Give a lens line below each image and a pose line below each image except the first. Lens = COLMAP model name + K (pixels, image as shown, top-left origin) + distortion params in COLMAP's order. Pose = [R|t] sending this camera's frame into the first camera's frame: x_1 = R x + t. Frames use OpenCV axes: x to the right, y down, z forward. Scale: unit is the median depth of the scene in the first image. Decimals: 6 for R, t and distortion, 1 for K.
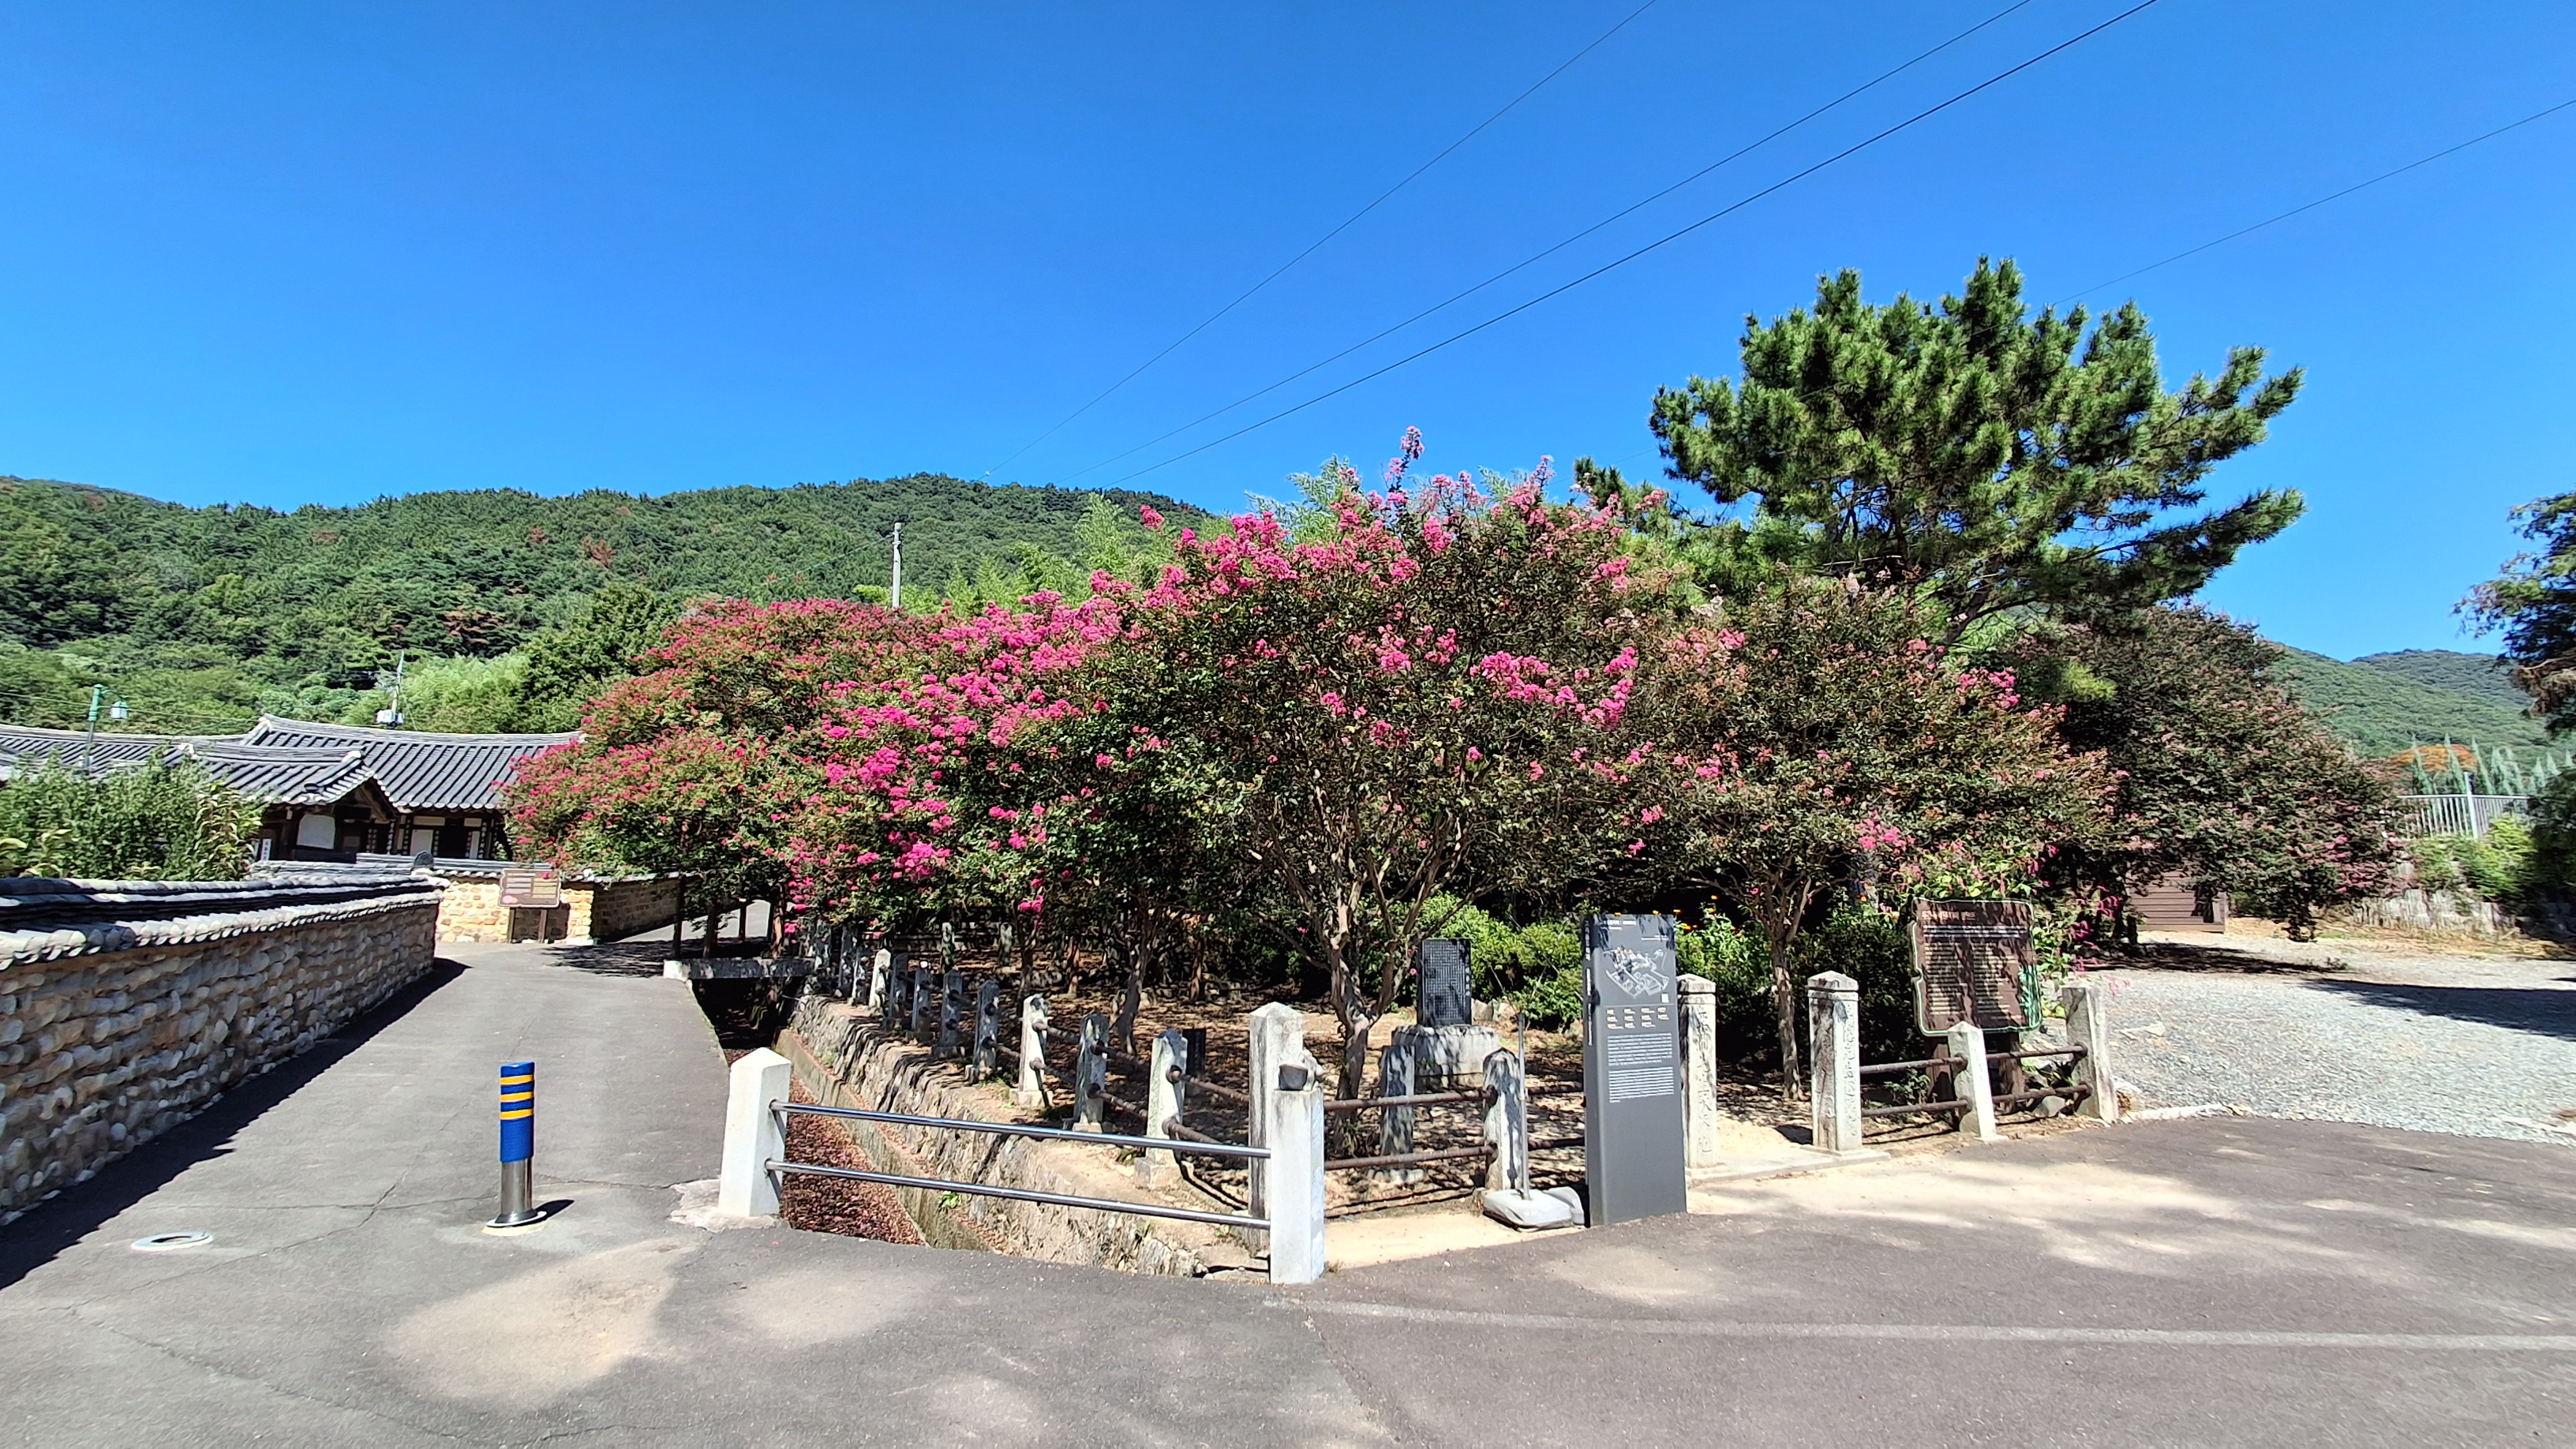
lens RADIAL K [[1170.0, 0, 1293.9], [0, 1170.0, 727.0], [0, 0, 1]] dist [0.002064, -0.003771]
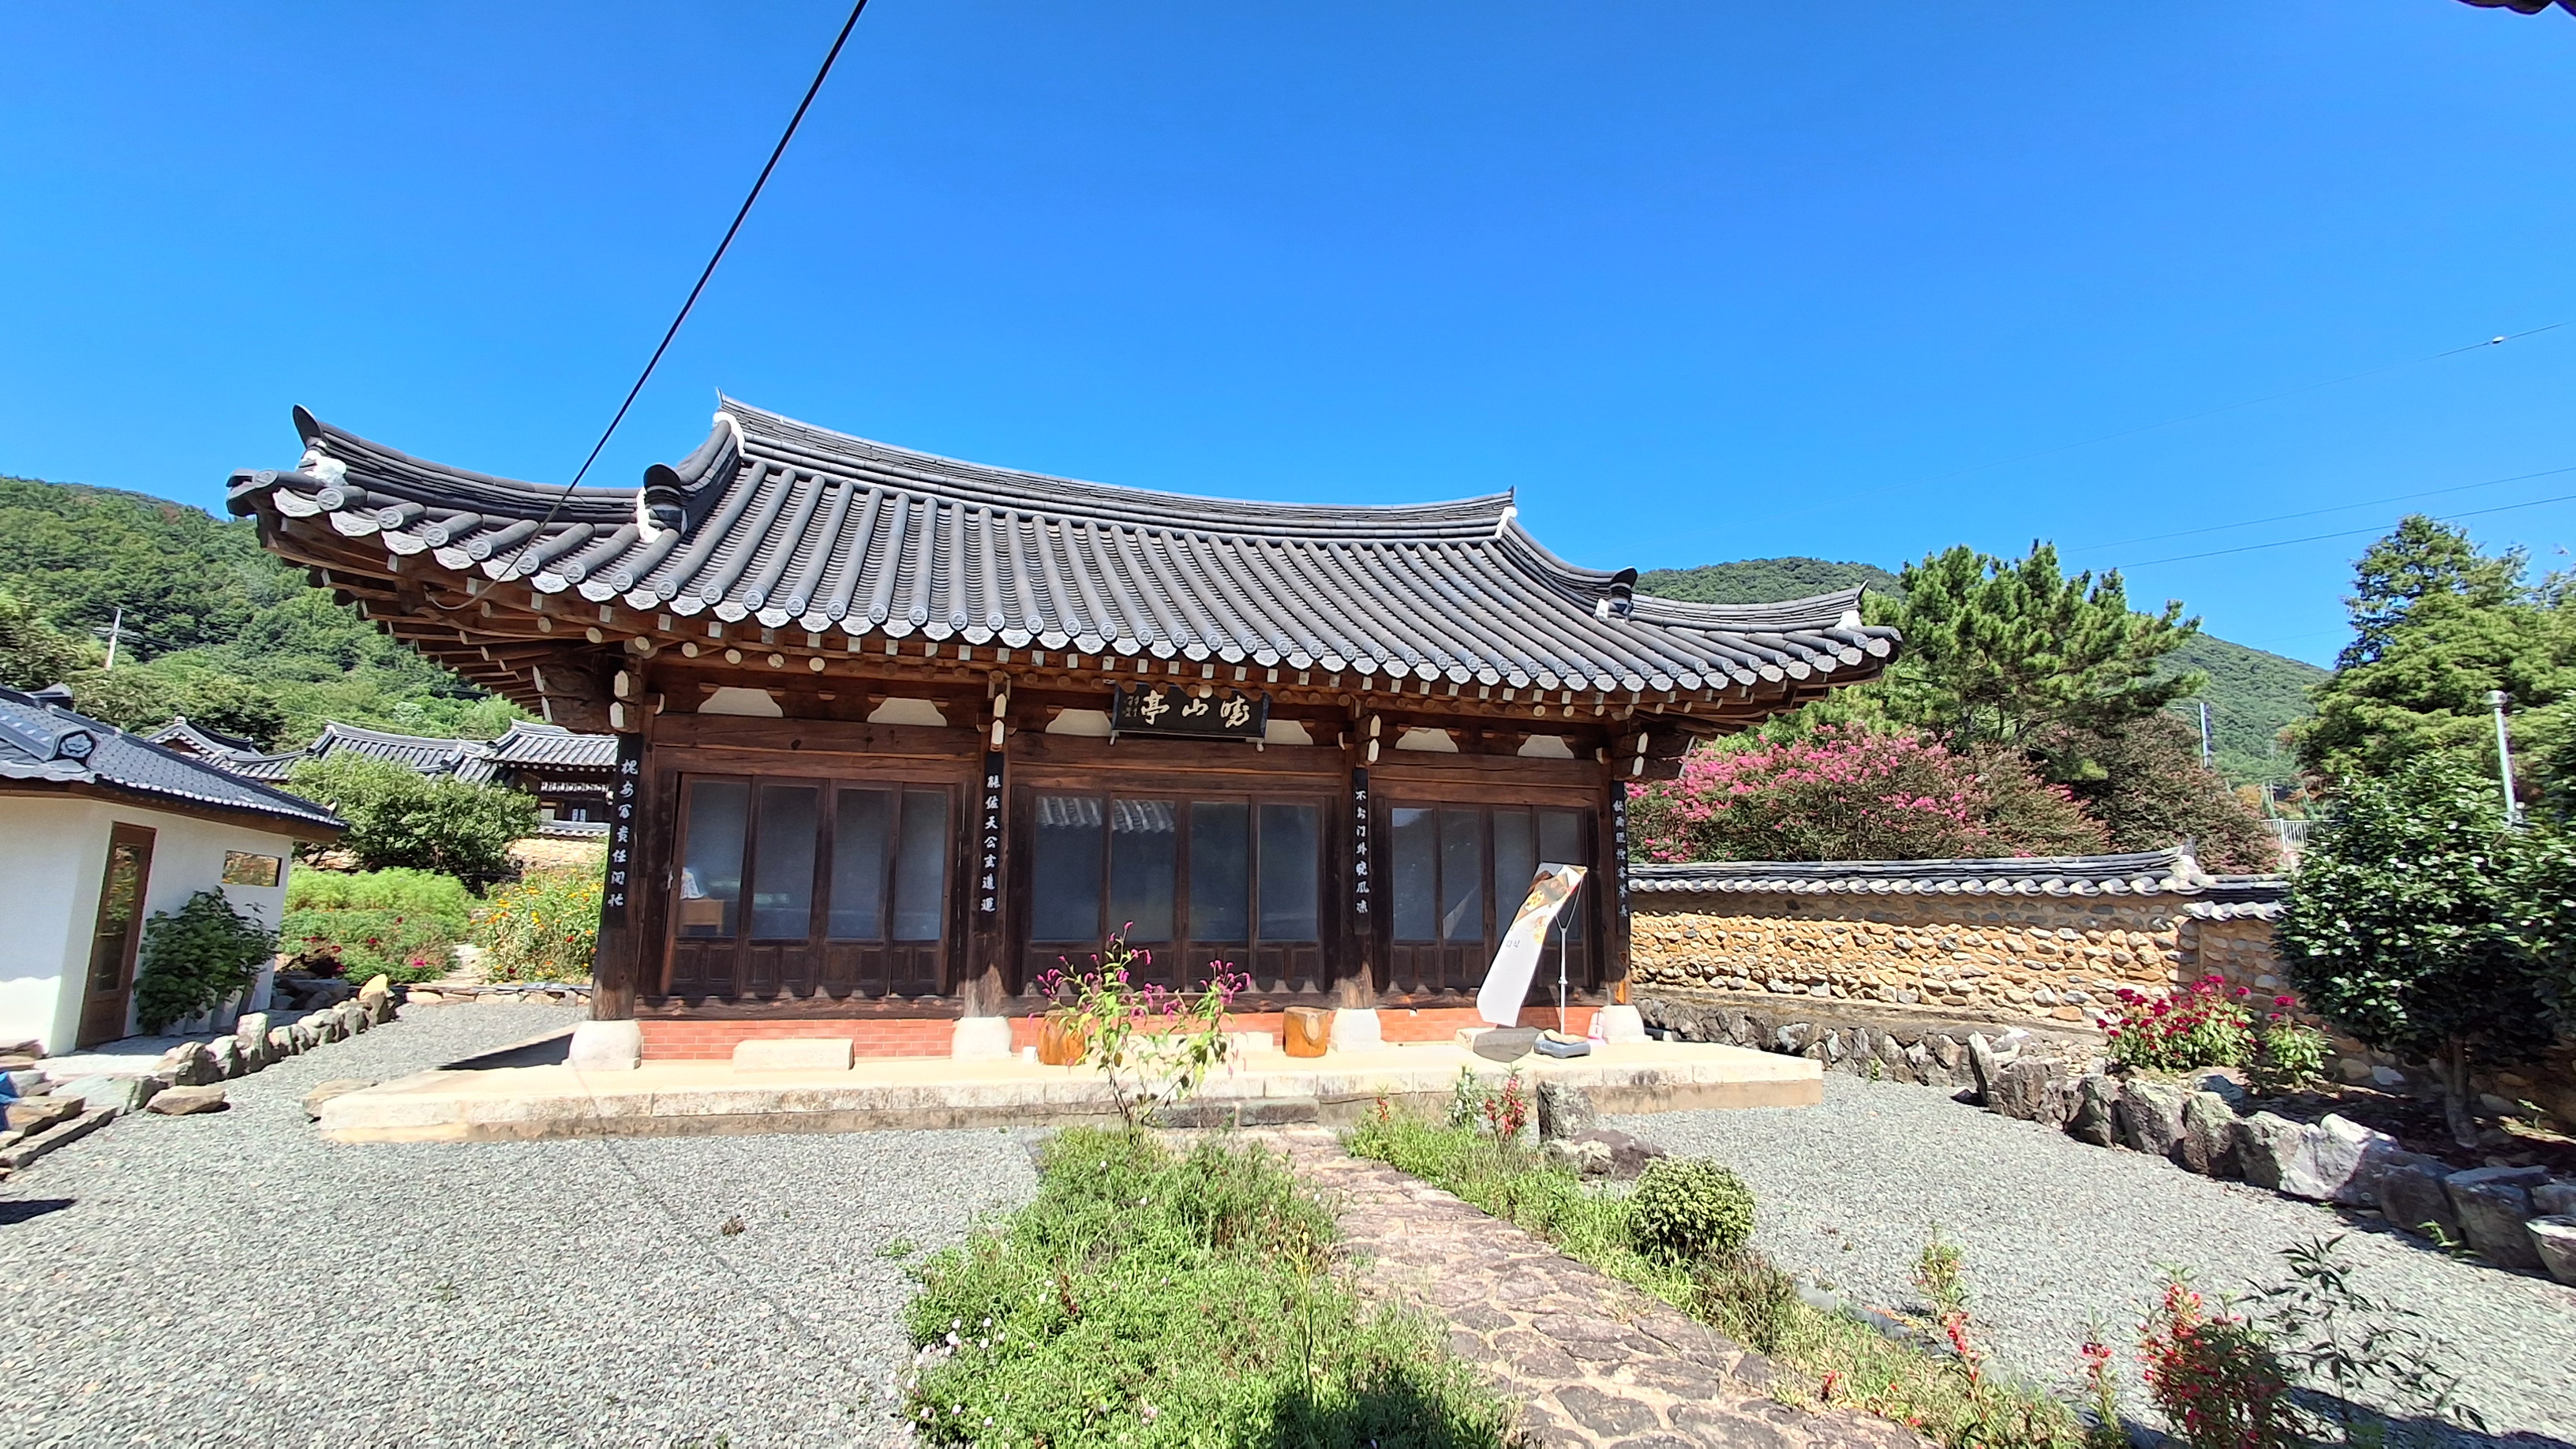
lens RADIAL K [[1160.2, 0, 1301.7], [0, 1160.2, 722.0], [0, 0, 1]] dist [-0.002304, 0.007305]
pose [[0.999965, 0.003250, 0.007756, -0.512810], [-0.003195, 0.999970, -0.007114, -0.079897], [-0.007779, 0.007089, 0.999945, -0.722256]]
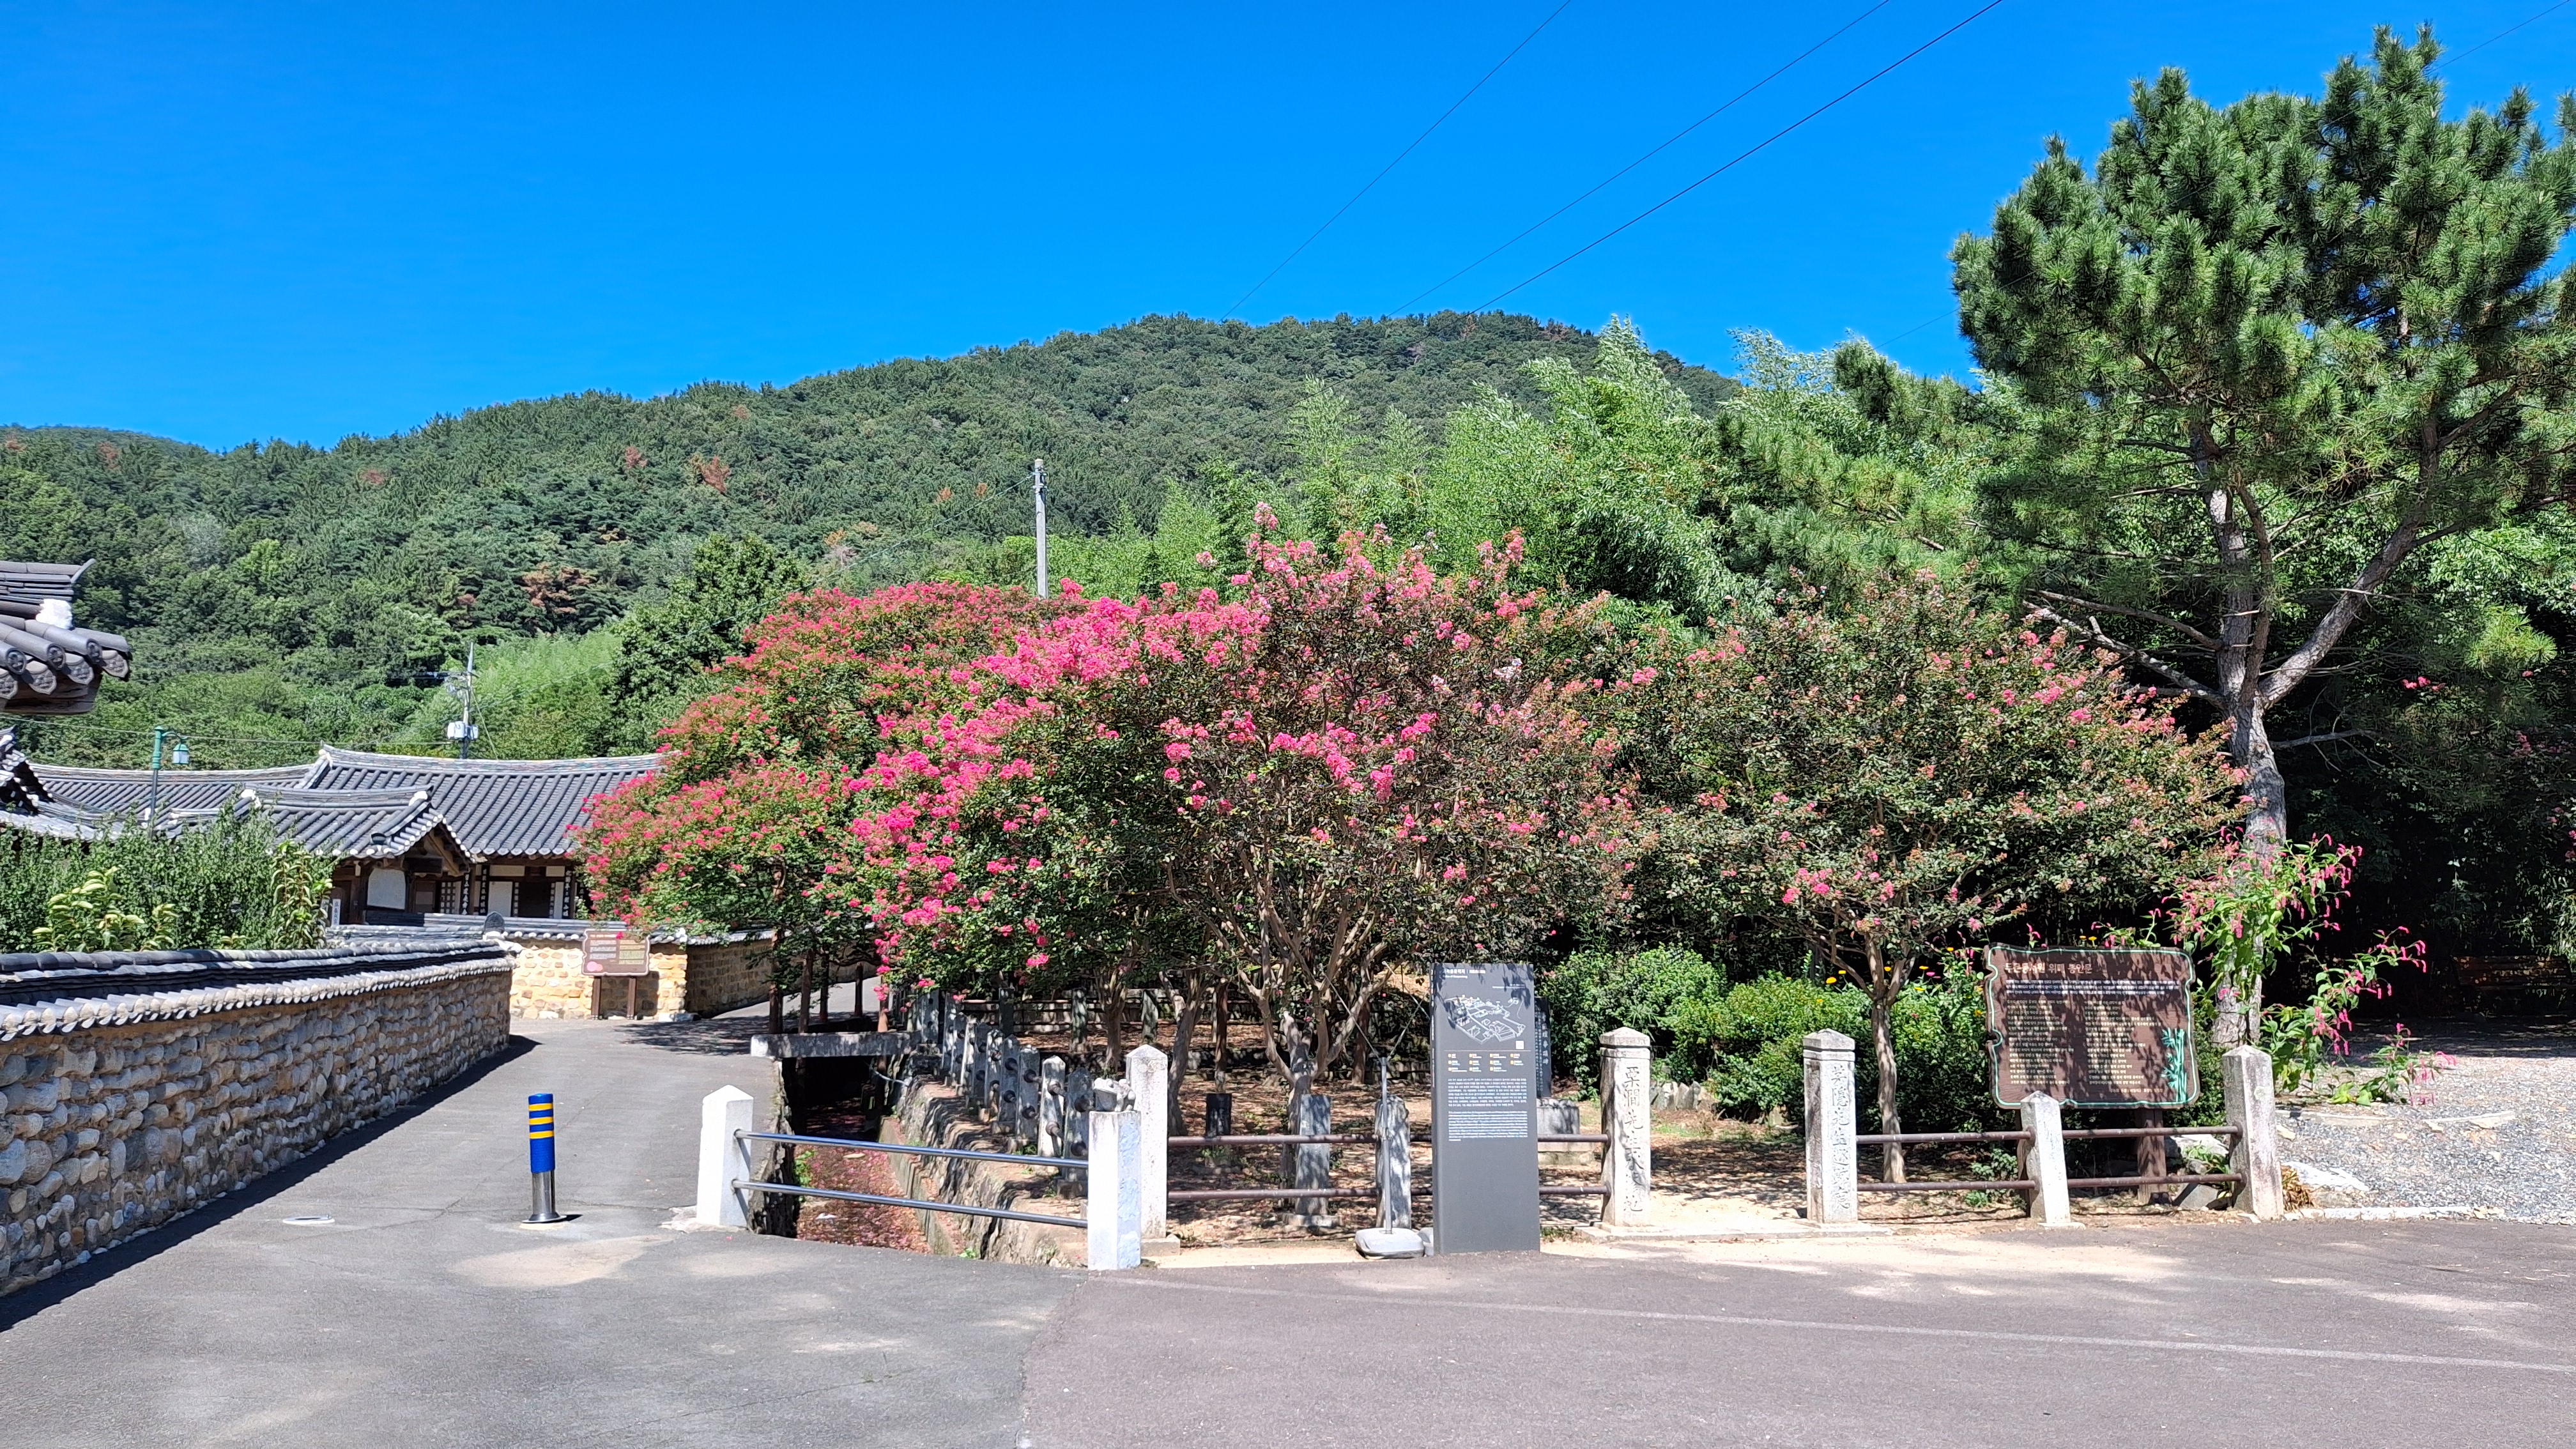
lens RADIAL K [[1863.9, 0, 1288.0], [0, 1863.9, 724.5], [0, 0, 1]] dist [0.058955, -0.060289]
pose [[0.969145, -0.039421, -0.243317, 0.185291], [0.044414, 0.998900, 0.015068, -0.029431], [0.242455, -0.025410, 0.969830, -0.223376]]
